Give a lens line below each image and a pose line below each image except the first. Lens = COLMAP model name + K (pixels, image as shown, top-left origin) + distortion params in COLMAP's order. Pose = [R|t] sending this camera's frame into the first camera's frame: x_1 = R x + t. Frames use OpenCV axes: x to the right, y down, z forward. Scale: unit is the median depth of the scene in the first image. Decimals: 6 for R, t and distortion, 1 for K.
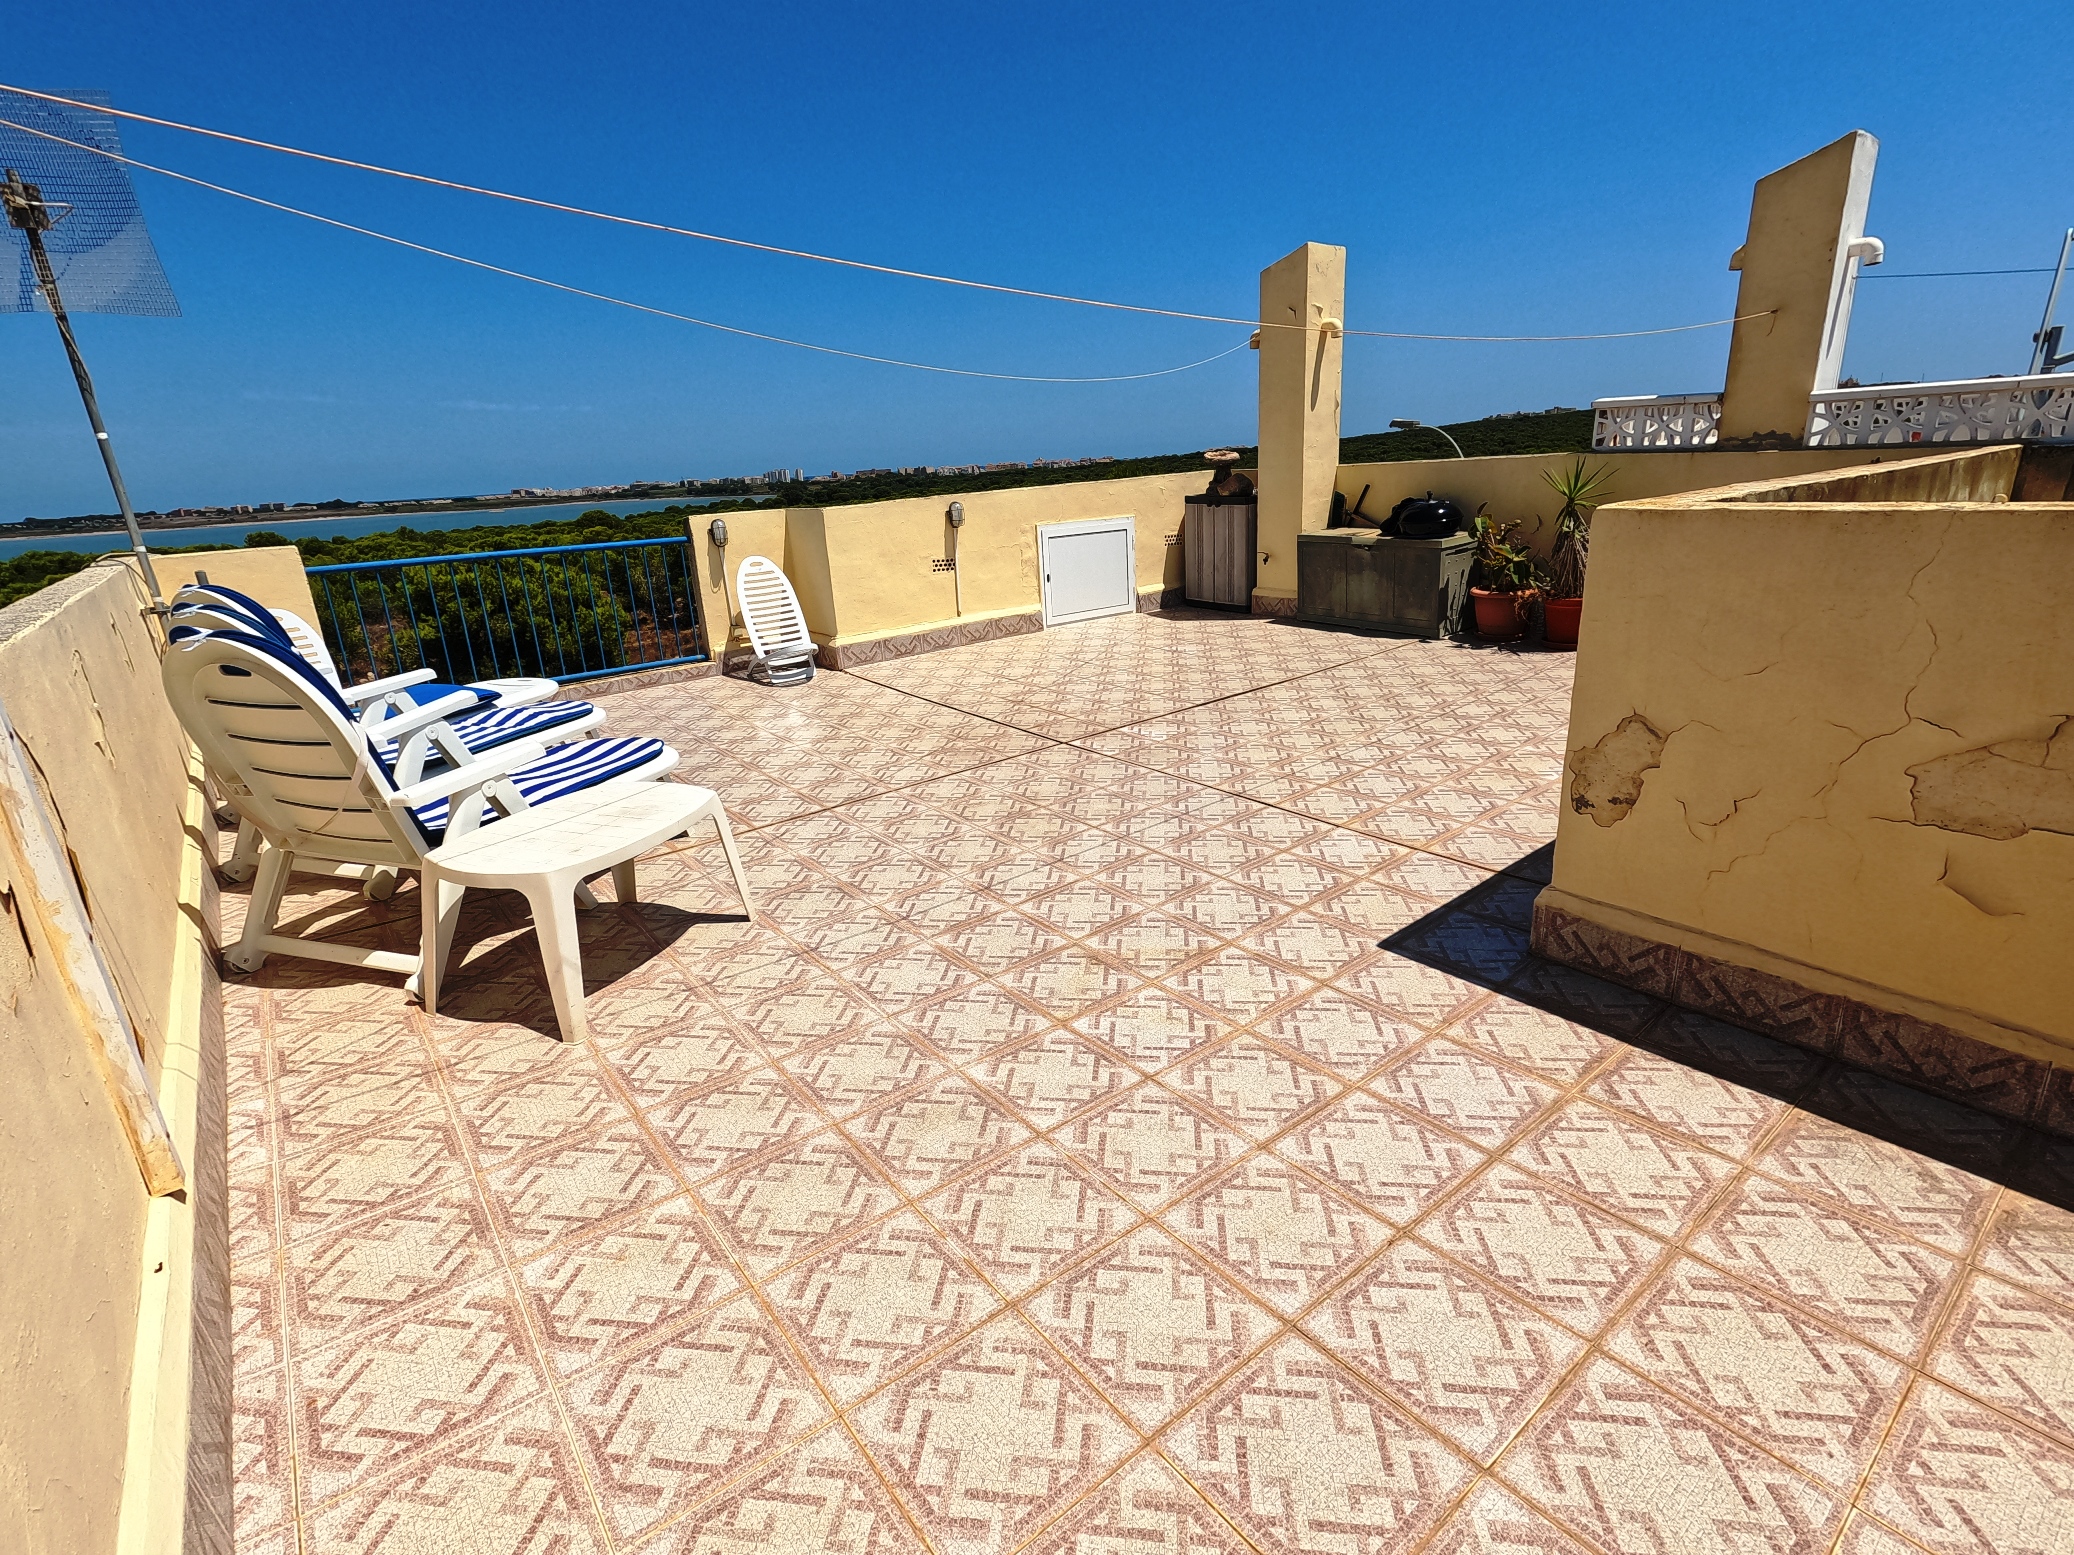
lens RADIAL K [[985.3, 0, 1037.0], [0, 985.3, 777.5], [0, 0, 1]] dist [-0.003217, 0.001300]
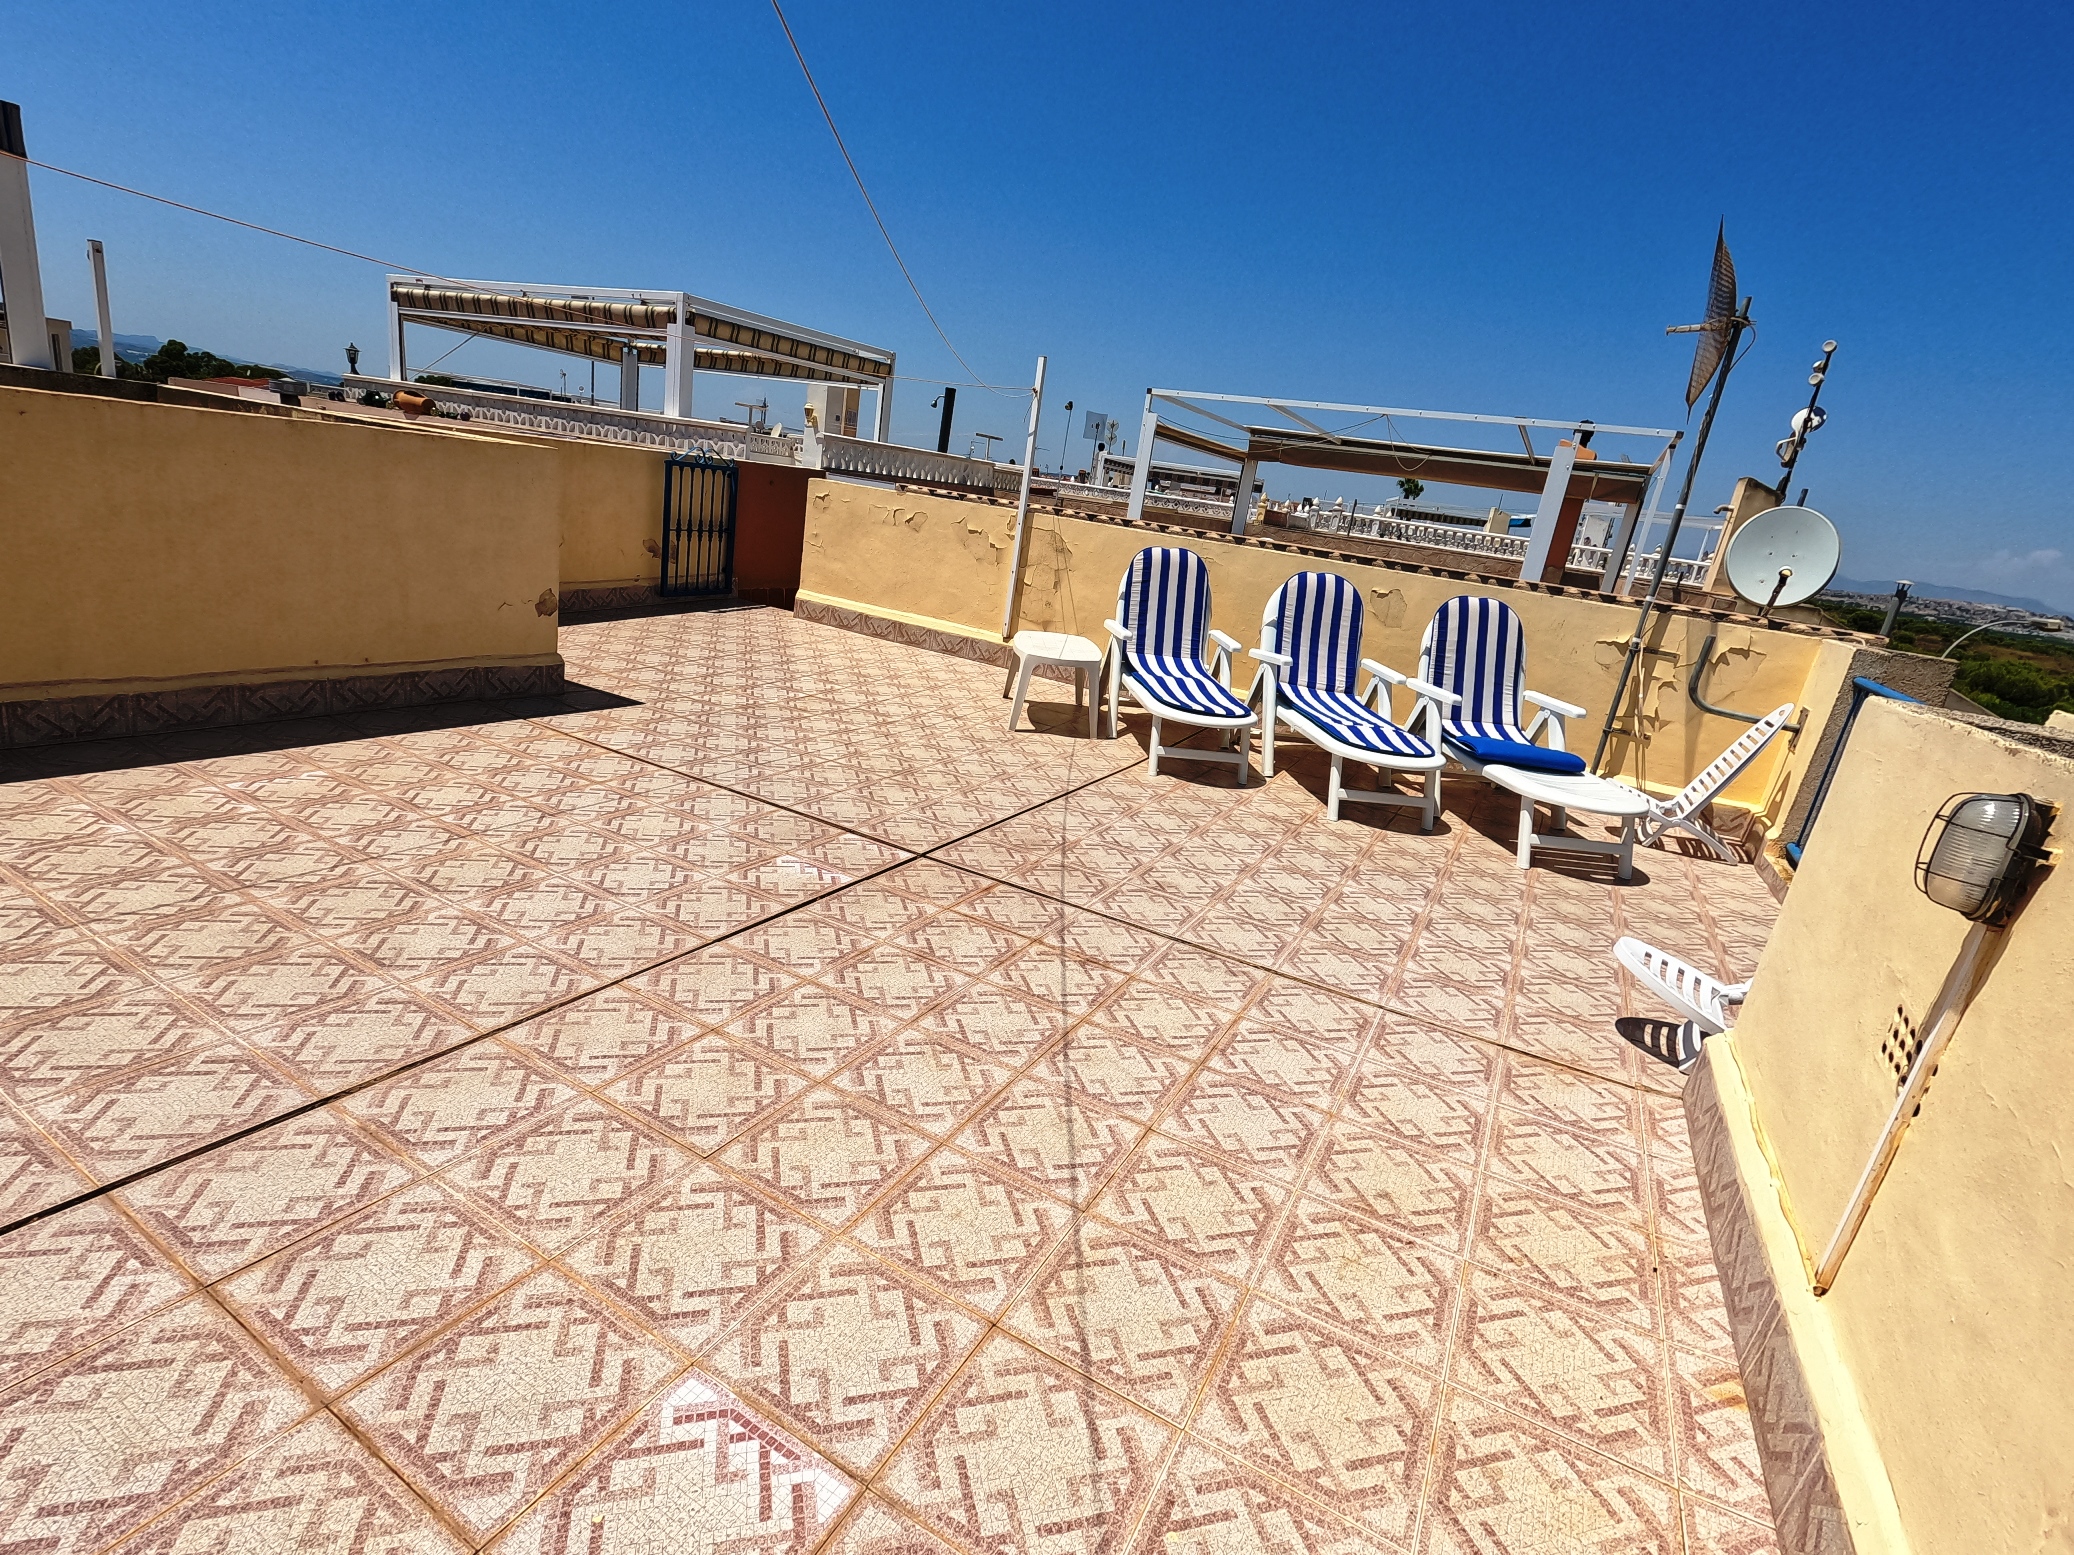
lens RADIAL K [[985.3, 0, 1037.0], [0, 985.3, 777.5], [0, 0, 1]] dist [-0.003217, 0.001300]
pose [[-0.918985, 0.040355, -0.392221, 0.265675], [-0.200201, 0.809225, 0.552336, -0.573178], [0.339685, 0.586112, -0.735587, 1.763474]]
